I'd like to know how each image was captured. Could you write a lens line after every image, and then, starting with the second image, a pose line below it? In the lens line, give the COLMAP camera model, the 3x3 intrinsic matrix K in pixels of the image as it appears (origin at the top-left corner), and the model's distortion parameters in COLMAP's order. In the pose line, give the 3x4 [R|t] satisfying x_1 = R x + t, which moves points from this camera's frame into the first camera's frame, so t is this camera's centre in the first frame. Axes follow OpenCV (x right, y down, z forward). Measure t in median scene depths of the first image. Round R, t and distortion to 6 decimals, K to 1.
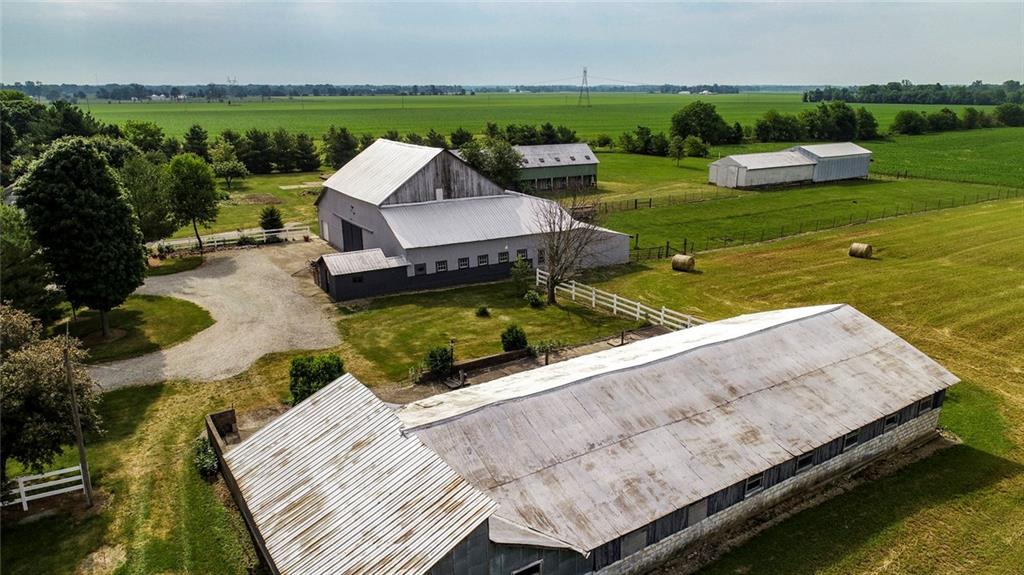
lens RADIAL K [[690.5, 0, 509.1], [0, 690.5, 293.5], [0, 0, 1]] dist [0.000196, -0.001421]
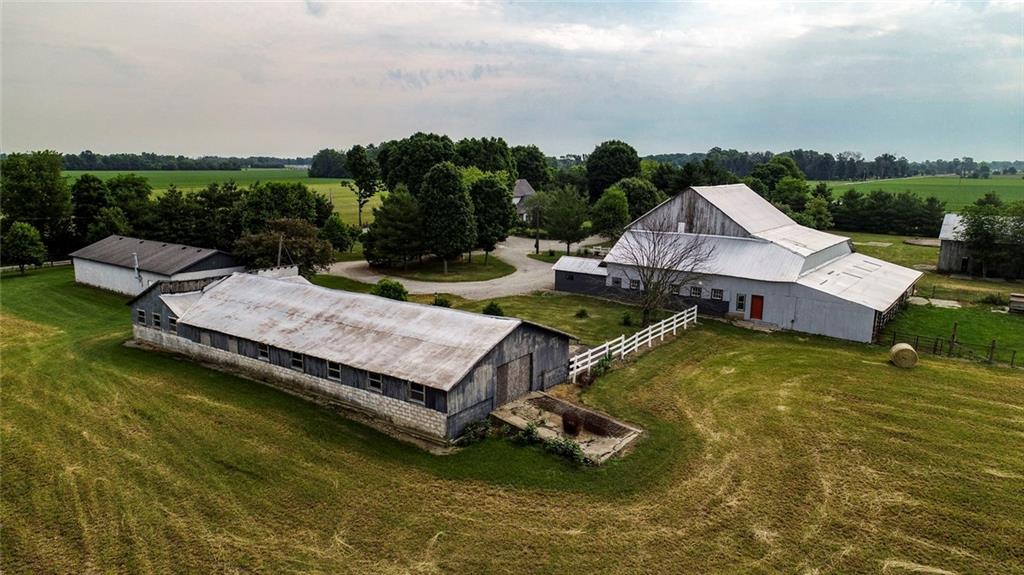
lens RADIAL K [[682.3, 0, 512.0], [0, 682.3, 287.5], [0, 0, 1]] dist [-0.002549, -0.001624]
pose [[0.360697, 0.170590, -0.916950, 0.900302], [-0.271433, 0.959777, 0.071785, -0.062830], [0.892313, 0.222997, 0.392493, 0.391364]]
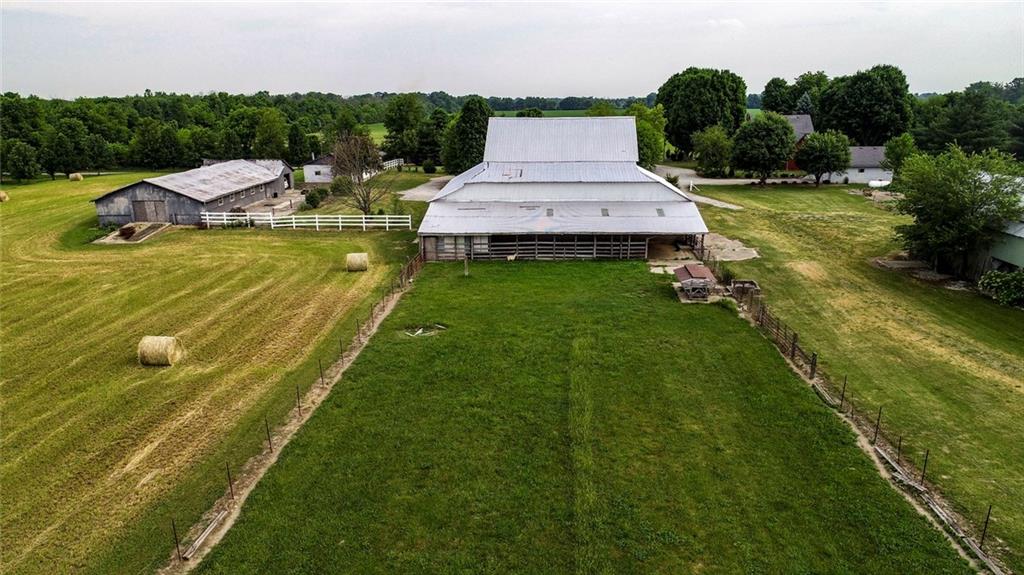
lens RADIAL K [[682.3, 0, 512.0], [0, 682.3, 287.5], [0, 0, 1]] dist [-0.002549, -0.001624]
pose [[-0.561519, 0.222490, -0.796991, 0.986648], [-0.227852, 0.884363, 0.407414, -0.481285], [0.795474, 0.410367, -0.445892, 1.837107]]
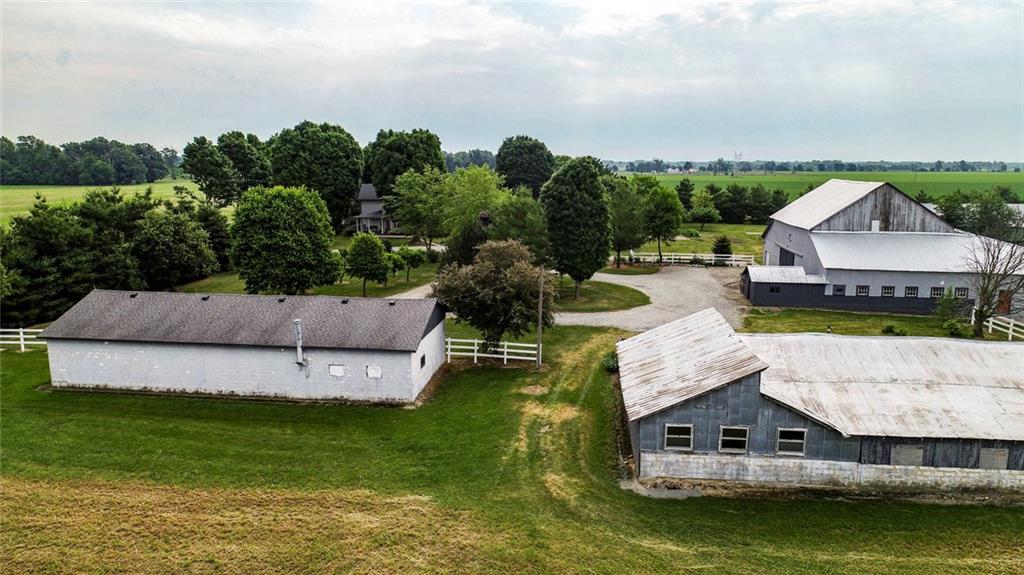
lens RADIAL K [[682.3, 0, 512.0], [0, 682.3, 287.5], [0, 0, 1]] dist [-0.002549, -0.001624]
pose [[0.773777, 0.114359, -0.623050, 0.137743], [-0.182854, 0.982024, -0.046841, 0.104342], [0.606493, 0.150171, 0.780778, -0.125380]]
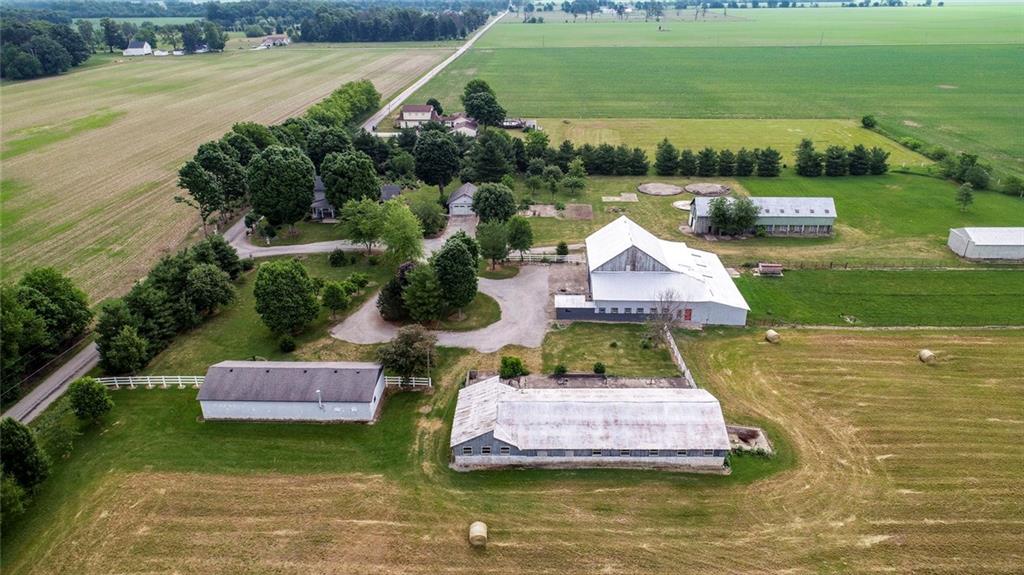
lens RADIAL K [[682.3, 0, 512.0], [0, 682.3, 287.5], [0, 0, 1]] dist [-0.002549, -0.001624]
pose [[0.826537, 0.221221, -0.517589, 0.646196], [-0.150293, 0.972883, 0.175816, -0.401602], [0.542447, -0.067528, 0.837371, -0.736895]]
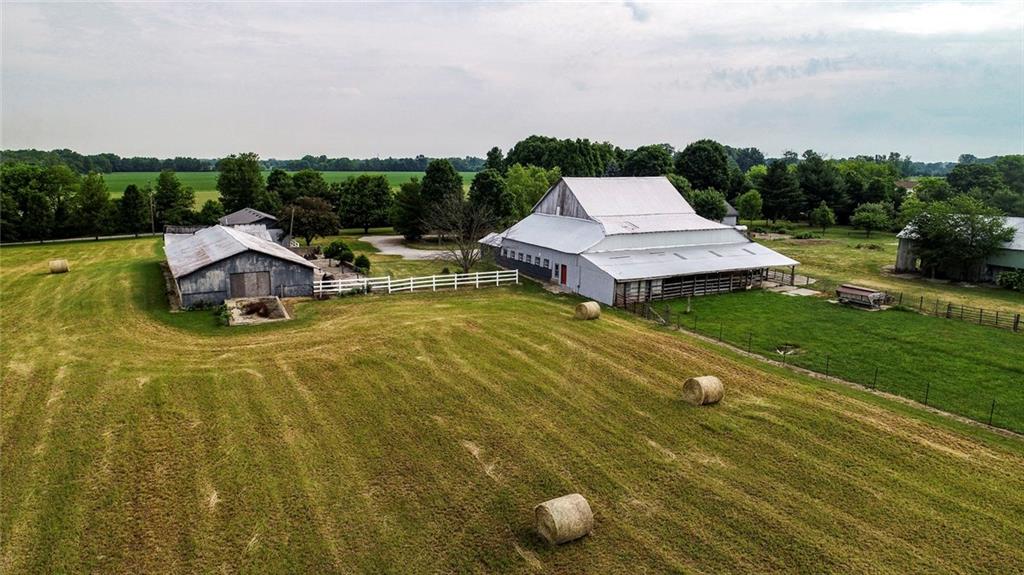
lens RADIAL K [[682.3, 0, 512.0], [0, 682.3, 287.5], [0, 0, 1]] dist [-0.002549, -0.001624]
pose [[-0.083344, 0.178464, -0.980410, 1.354270], [-0.288102, 0.937505, 0.195145, -0.261790], [0.953966, 0.298722, -0.026719, 1.099087]]
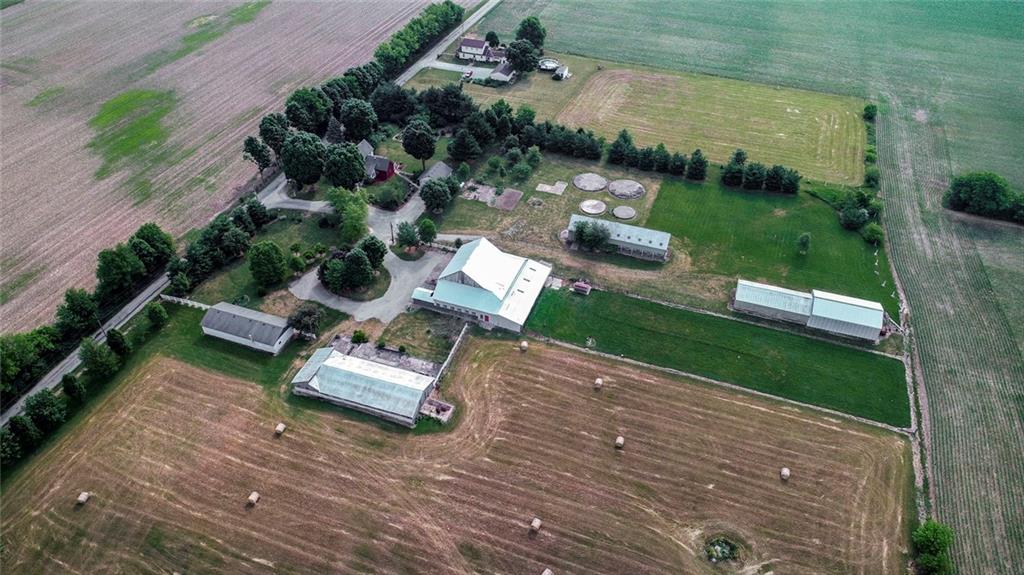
lens RADIAL K [[682.3, 0, 512.0], [0, 682.3, 287.5], [0, 0, 1]] dist [-0.002549, -0.001624]
pose [[0.616550, 0.506792, -0.602518, 1.959054], [-0.224207, 0.846613, 0.482678, -1.719058], [0.754717, -0.162507, 0.635605, -0.727453]]
